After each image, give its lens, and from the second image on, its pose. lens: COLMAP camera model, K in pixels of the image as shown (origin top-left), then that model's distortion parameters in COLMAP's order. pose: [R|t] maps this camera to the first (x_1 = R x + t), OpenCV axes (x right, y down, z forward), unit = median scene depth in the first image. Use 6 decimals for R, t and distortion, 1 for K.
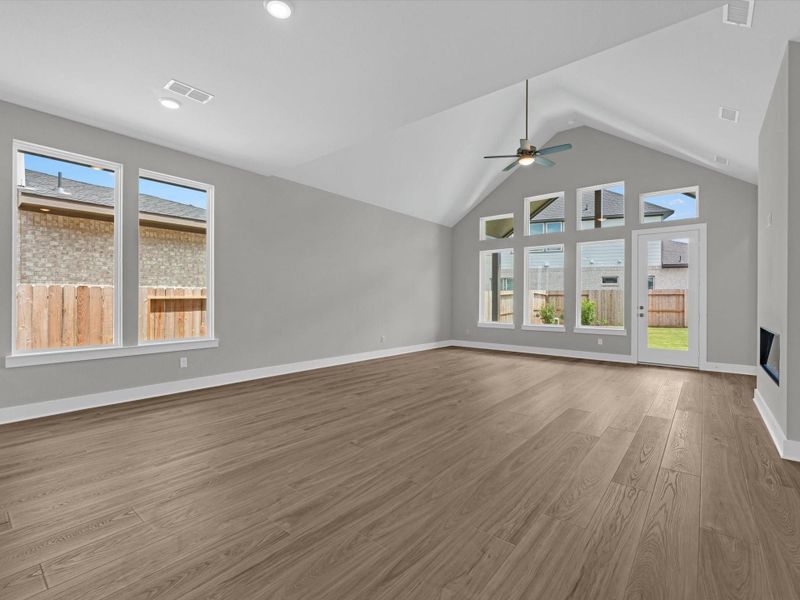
lens RADIAL K [[369.7, 0, 400.0], [0, 369.7, 300.0], [0, 0, 1]] dist [0.002556, 0.000267]
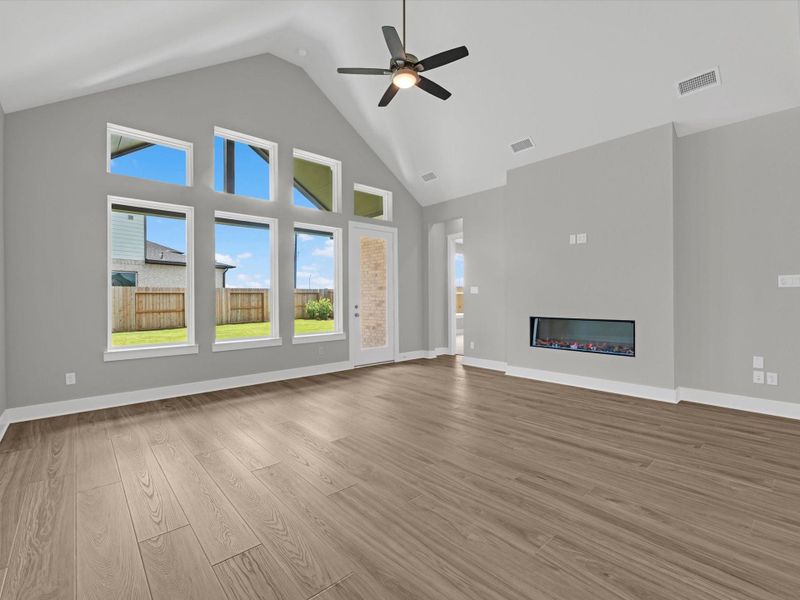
lens RADIAL K [[369.7, 0, 400.0], [0, 369.7, 300.0], [0, 0, 1]] dist [0.002556, 0.000267]
pose [[0.163194, -0.015254, 0.986476, -0.234406], [0.012051, 0.999837, 0.013467, -0.007407], [-0.986520, 0.009691, 0.163351, 0.730199]]
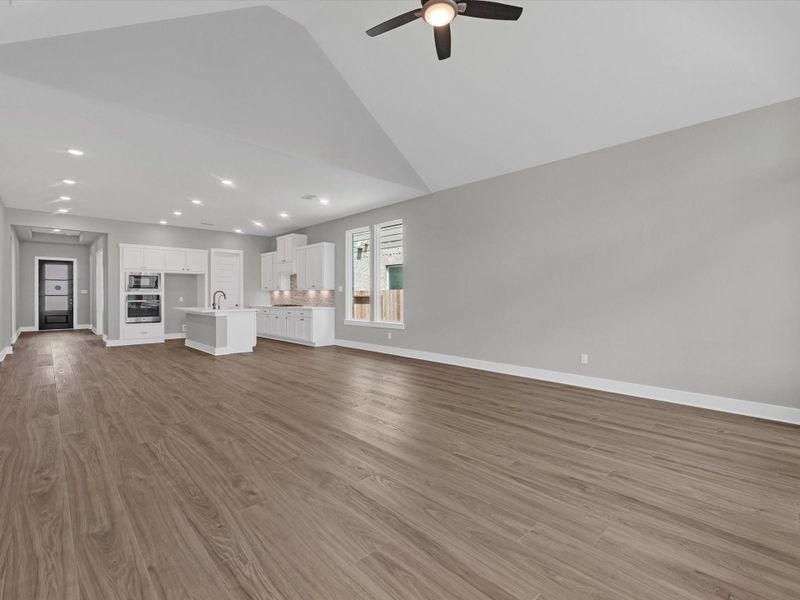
lens RADIAL K [[369.7, 0, 400.0], [0, 369.7, 300.0], [0, 0, 1]] dist [0.002556, 0.000267]
pose [[-0.113809, 0.002950, -0.993498, 0.657584], [-0.000538, 0.999995, 0.003031, 0.003967], [0.993502, 0.000880, -0.113807, 0.807526]]
